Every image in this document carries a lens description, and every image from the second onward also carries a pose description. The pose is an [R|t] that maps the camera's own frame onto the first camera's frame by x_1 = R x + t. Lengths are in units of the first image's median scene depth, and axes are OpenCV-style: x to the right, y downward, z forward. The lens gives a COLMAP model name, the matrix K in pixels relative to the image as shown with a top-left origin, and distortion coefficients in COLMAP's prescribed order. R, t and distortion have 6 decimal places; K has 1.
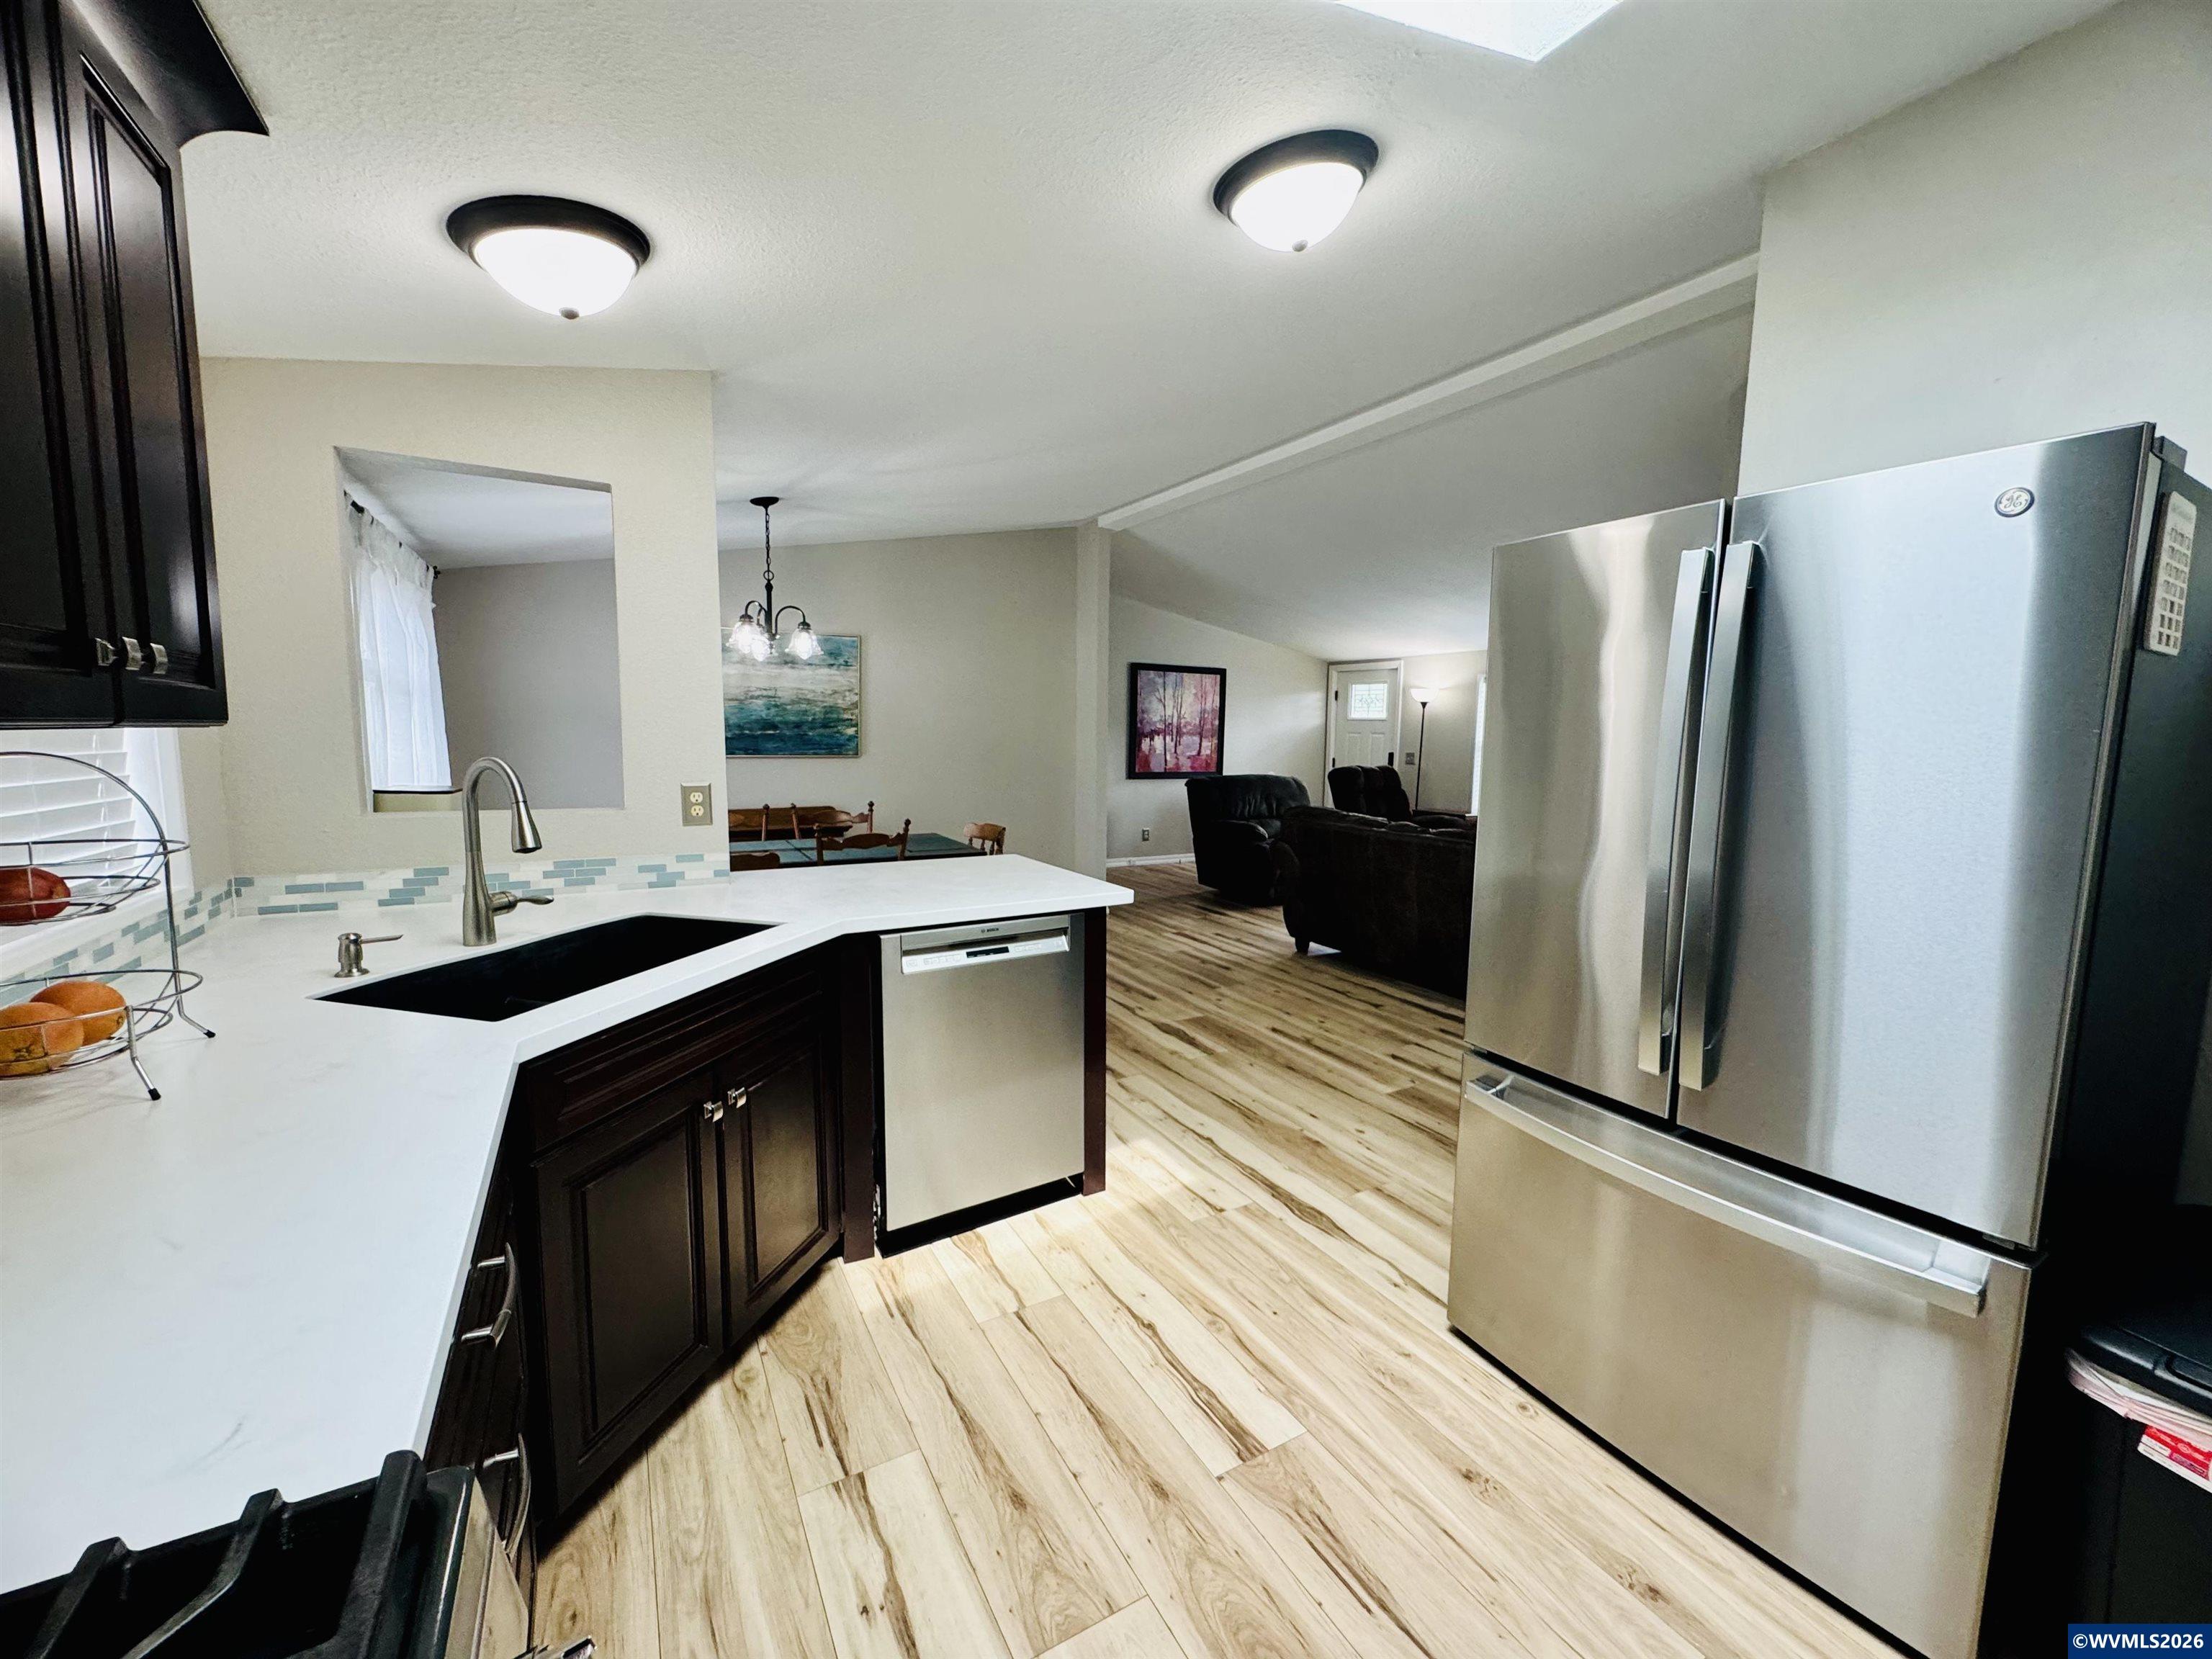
lens RADIAL K [[884.8, 0, 1109.2], [0, 884.8, 828.0], [0, 0, 1]] dist [-0.003629, 0.000299]
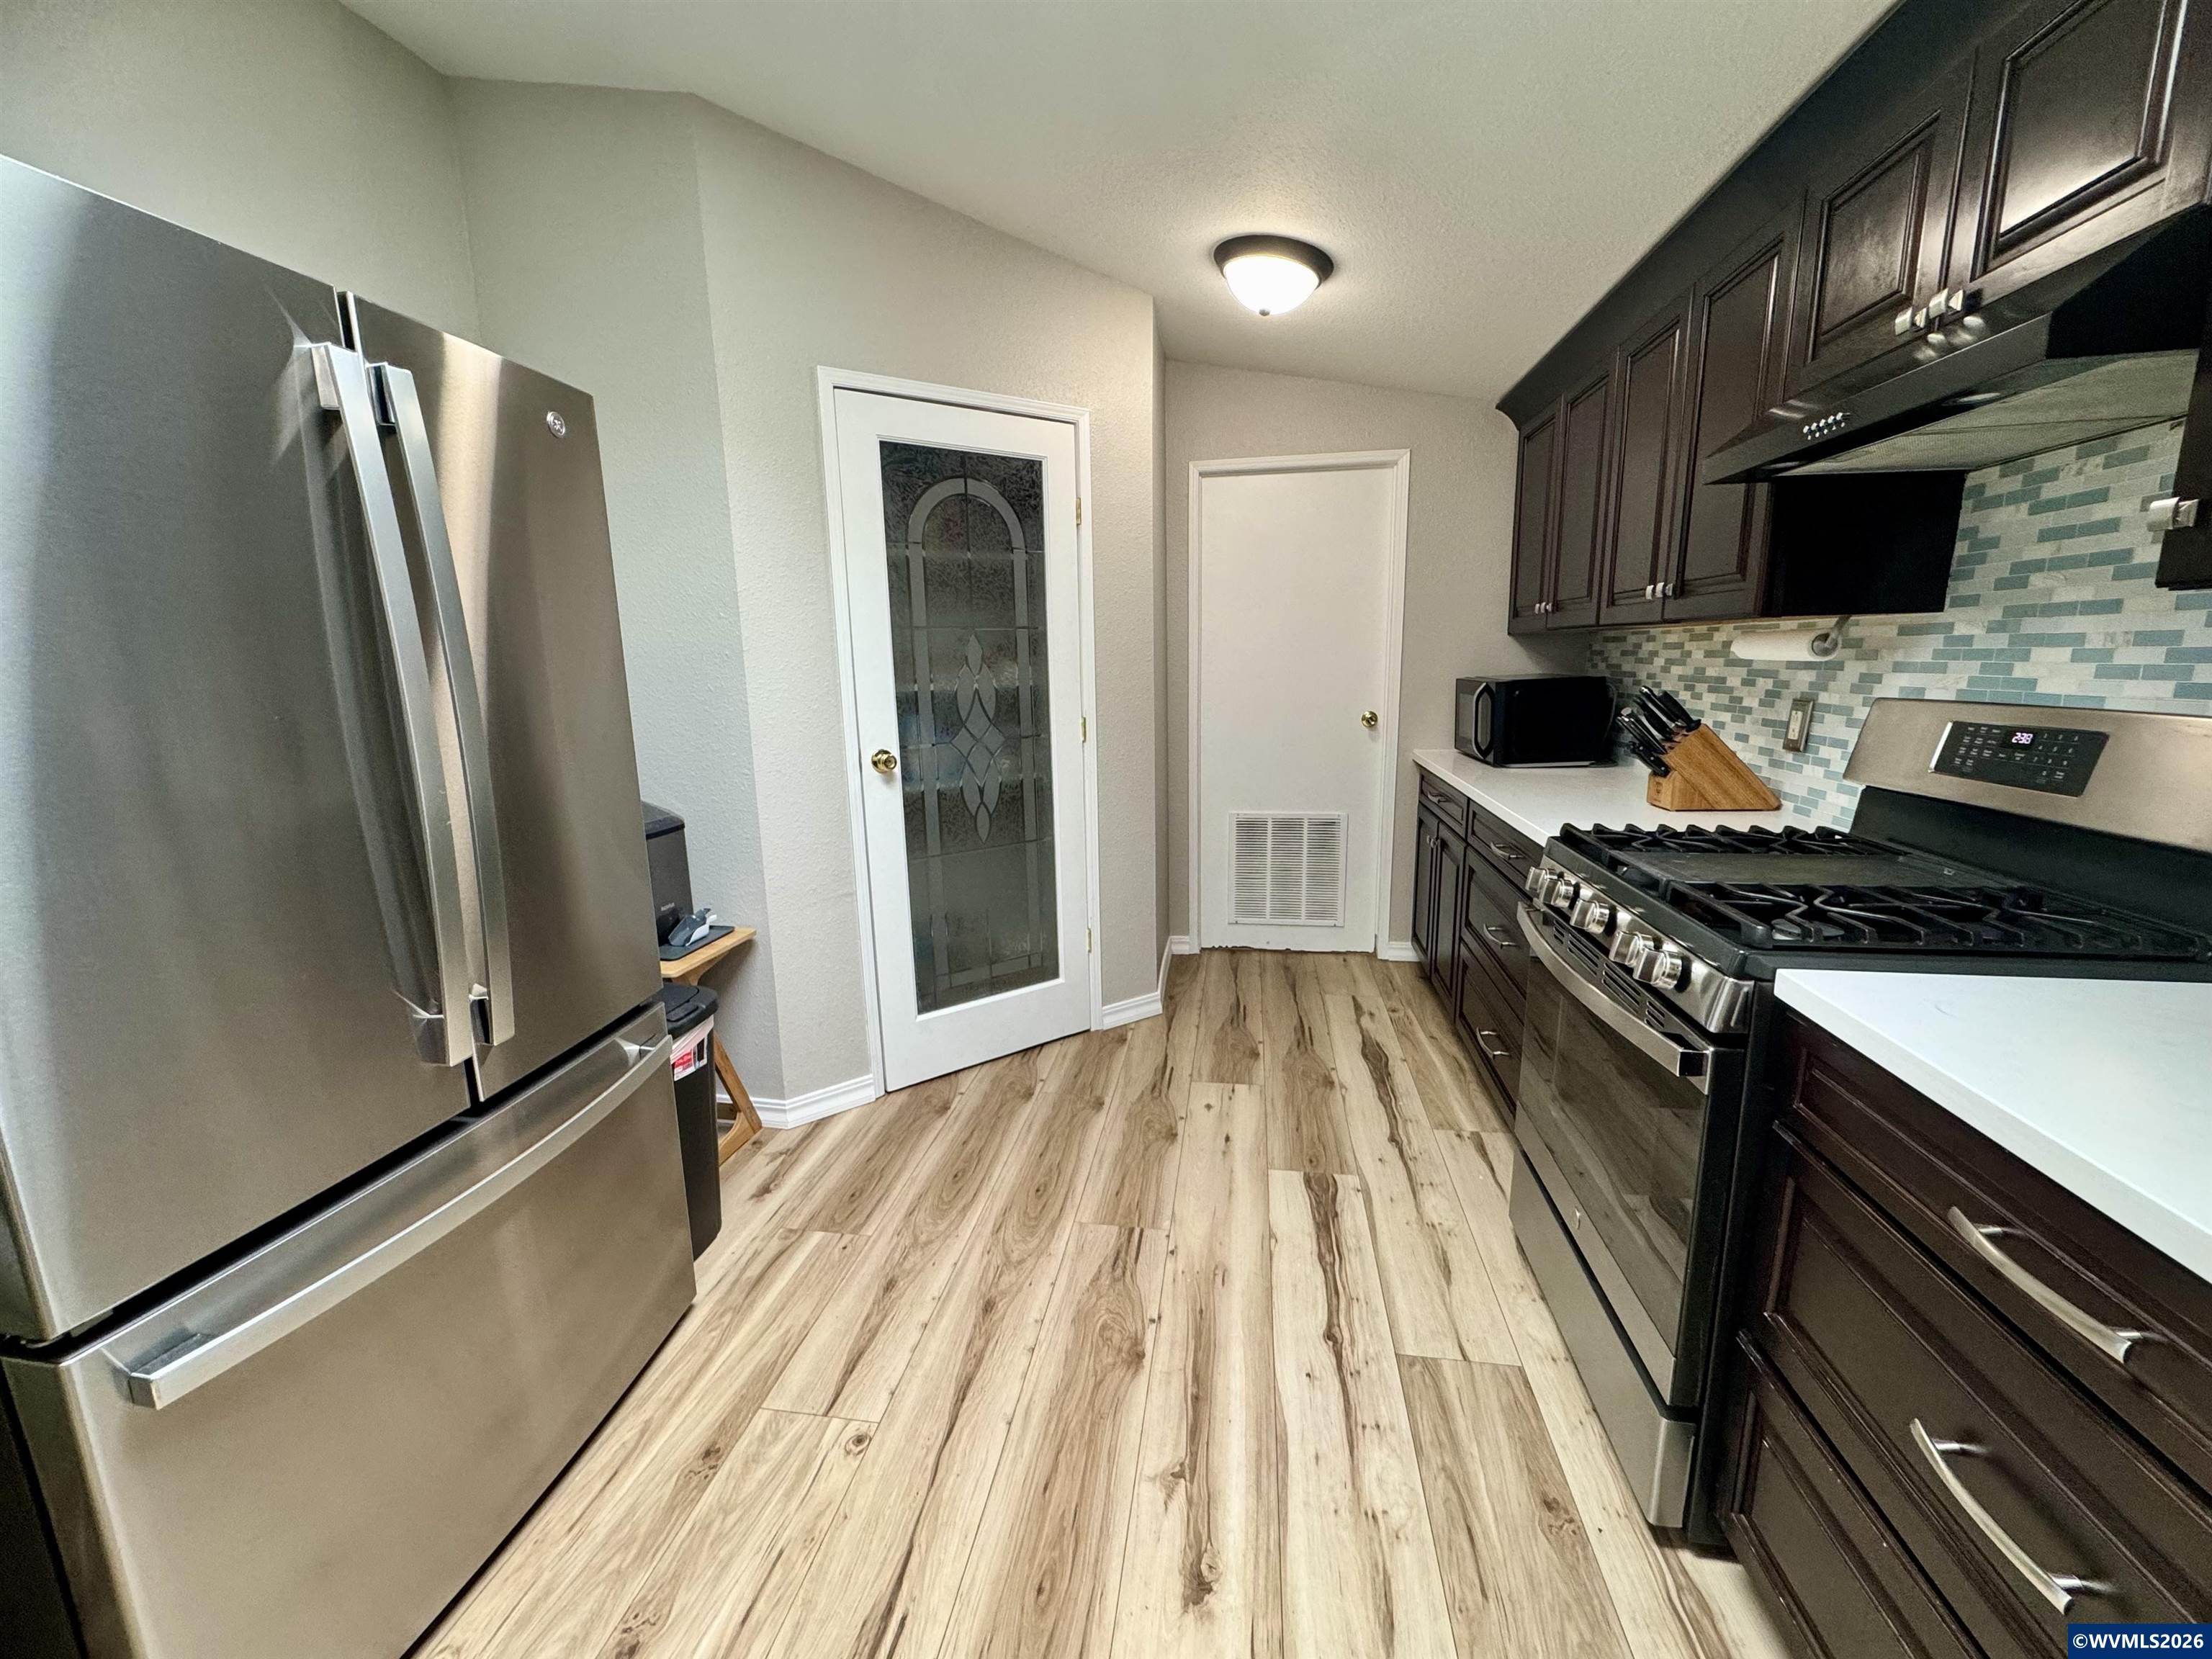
lens RADIAL K [[884.8, 0, 1107.0], [0, 884.8, 827.9], [0, 0, 1]] dist [-0.003629, 0.000299]
pose [[-0.777715, -0.119739, 0.617107, -0.158138], [0.077948, 0.955746, 0.283680, -0.052446], [-0.623765, 0.268724, -0.733965, 0.660838]]
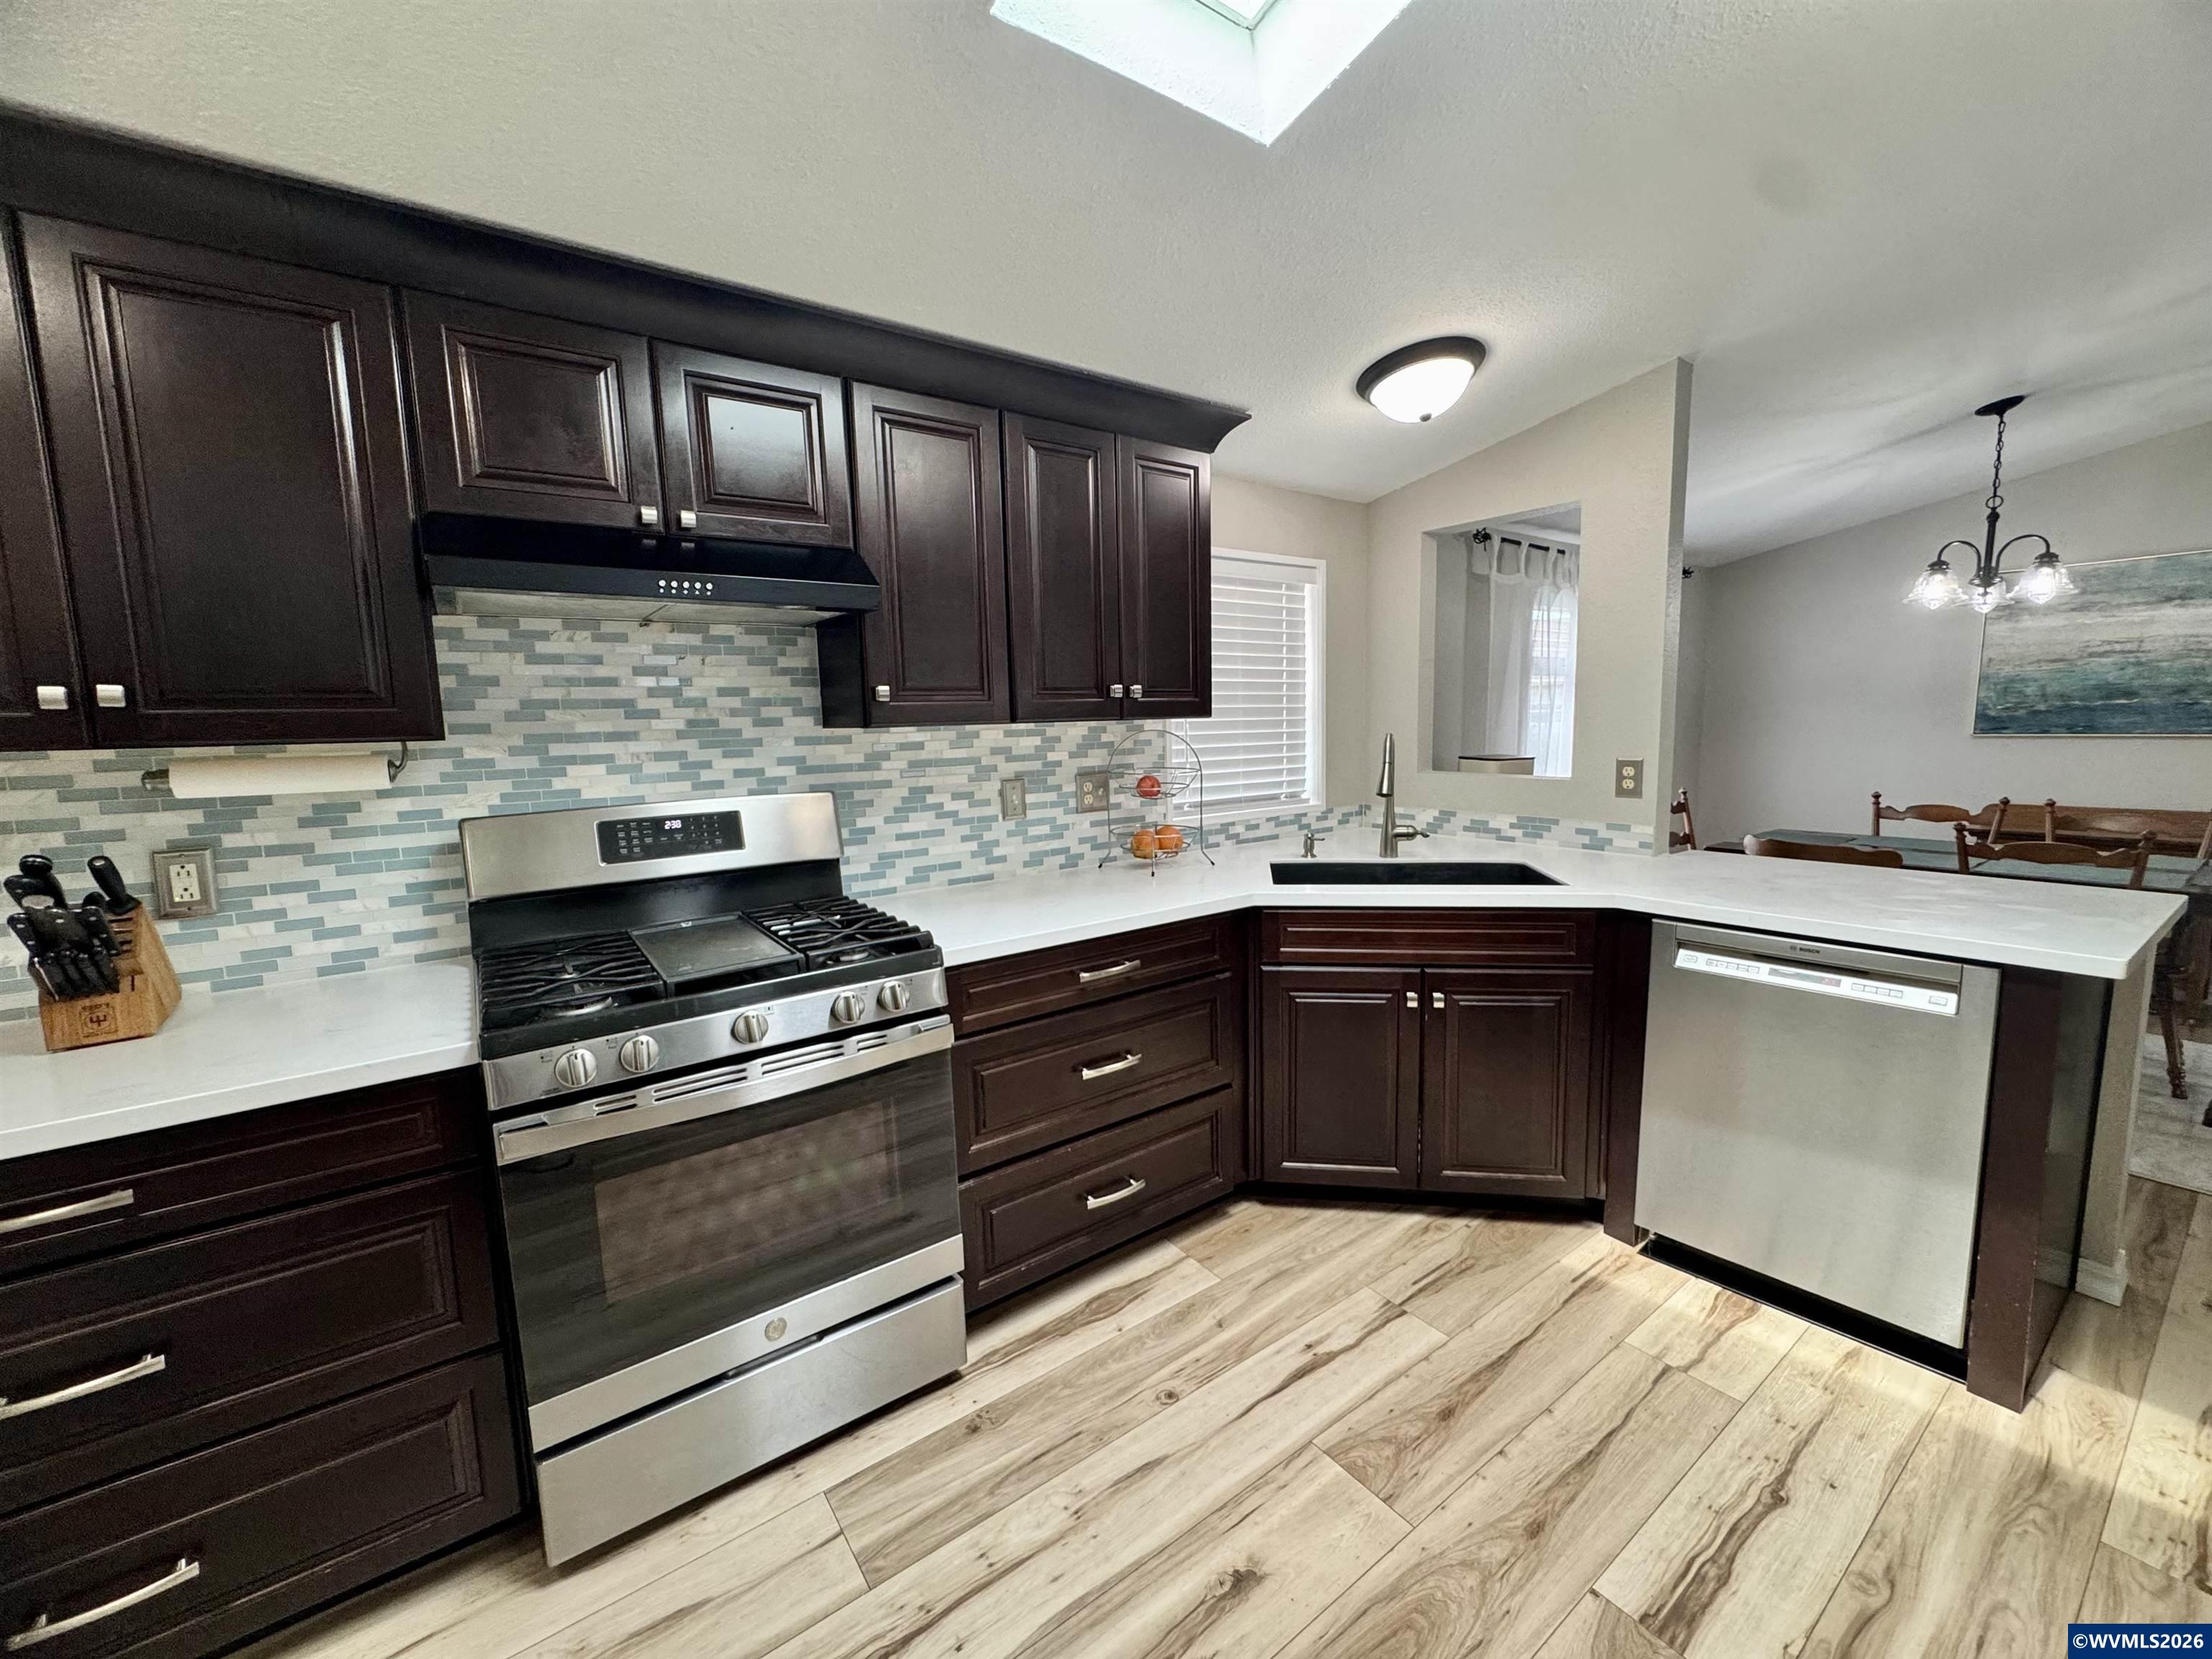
lens RADIAL K [[884.8, 0, 1106.0], [0, 884.8, 827.2], [0, 0, 1]] dist [-0.003629, 0.000299]
pose [[0.104170, 0.102048, -0.989310, 0.491537], [-0.082756, 0.992162, 0.093628, -0.013999], [0.991111, 0.072118, 0.111798, 0.234371]]
